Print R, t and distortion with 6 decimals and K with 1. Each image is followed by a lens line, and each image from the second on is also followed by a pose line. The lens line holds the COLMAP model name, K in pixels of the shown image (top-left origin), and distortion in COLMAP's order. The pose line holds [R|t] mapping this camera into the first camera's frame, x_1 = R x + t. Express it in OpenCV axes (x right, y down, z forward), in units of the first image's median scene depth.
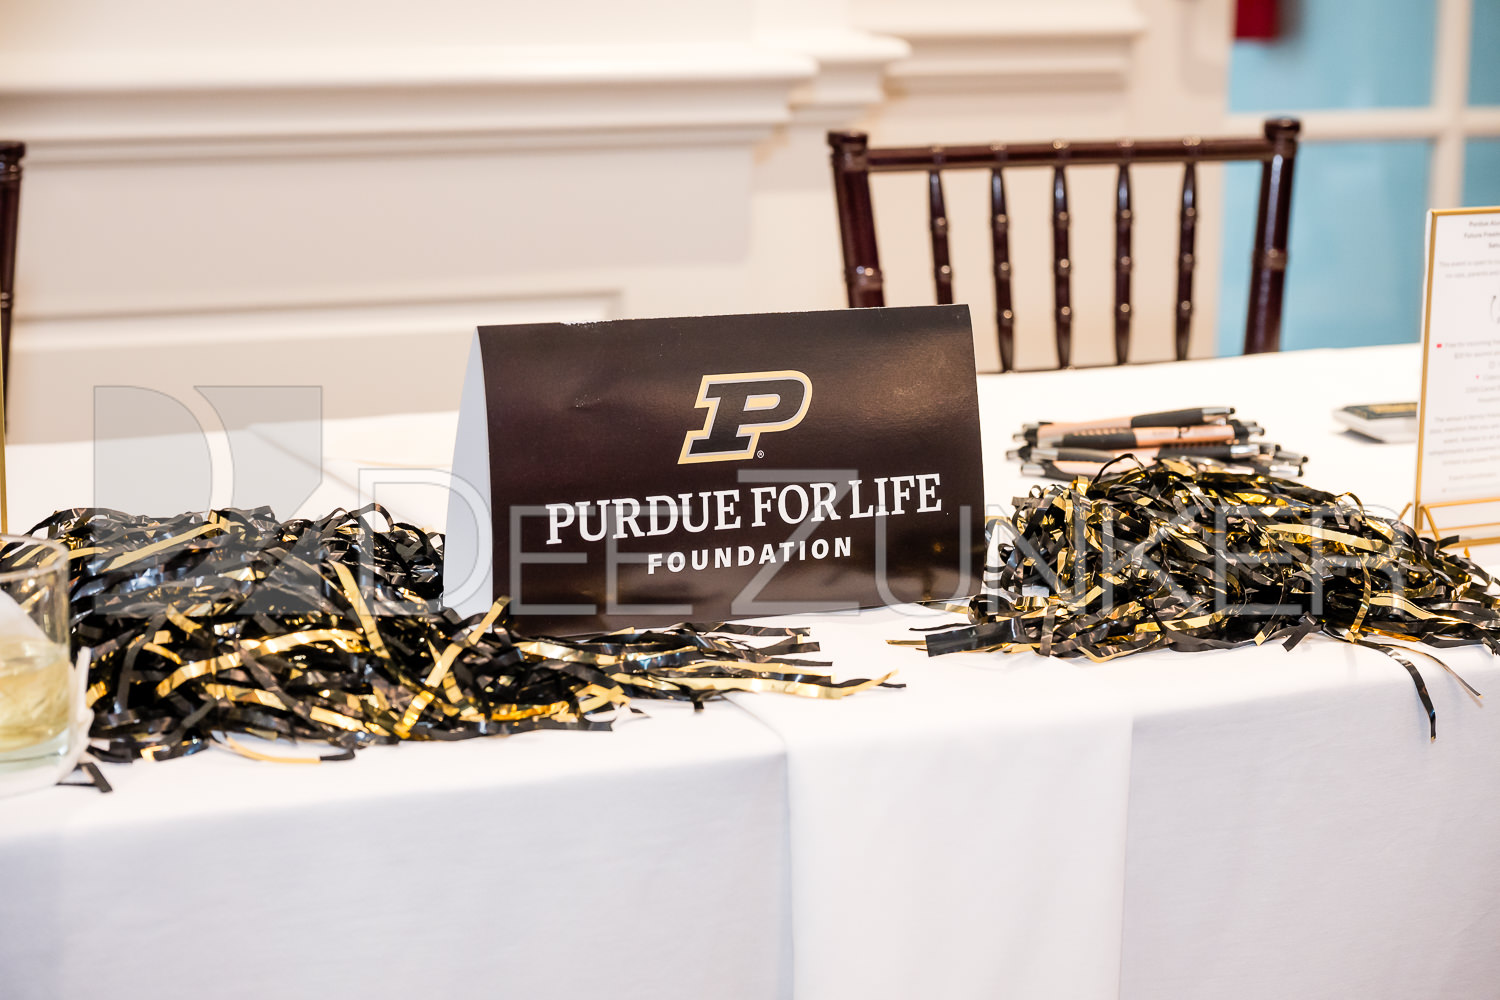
lens RADIAL K [[3138.6, 0, 750.0], [0, 3138.6, 500.2], [0, 0, 1]] dist [-0.040823, 0.000000]
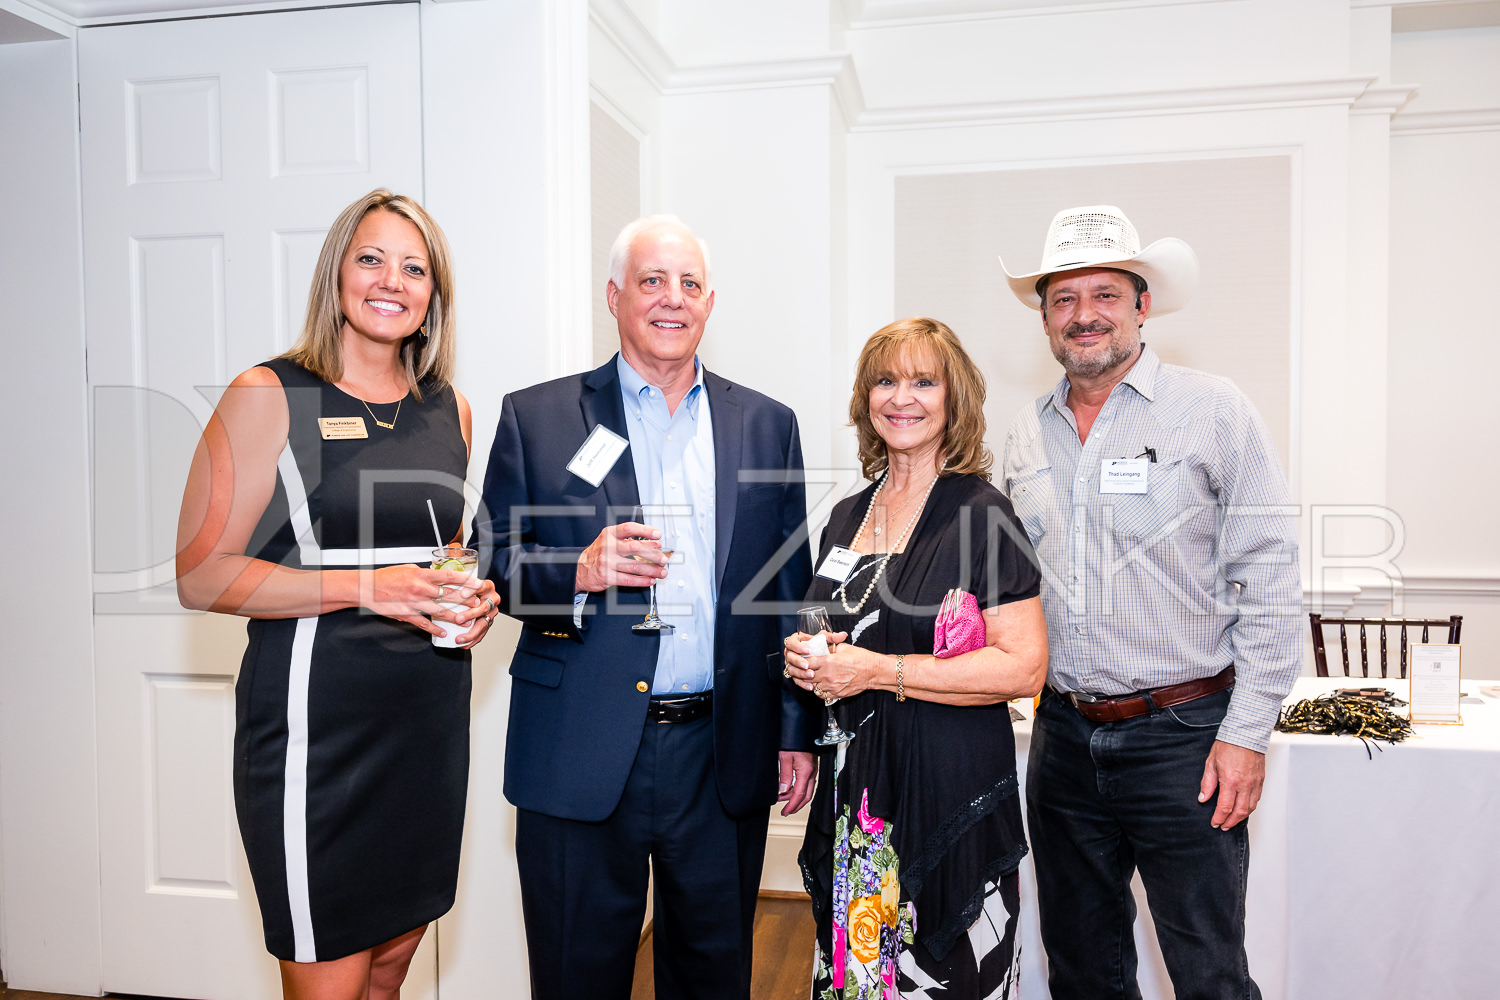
lens RADIAL K [[1298.2, 0, 750.0], [0, 1298.2, 498.7], [0, 0, 1]] dist [0.004744, 0.001568]
pose [[0.815711, 0.003726, -0.578447, 0.447460], [-0.097228, 0.986636, -0.130753, 0.028322], [0.570230, 0.162898, 0.805172, -0.868196]]
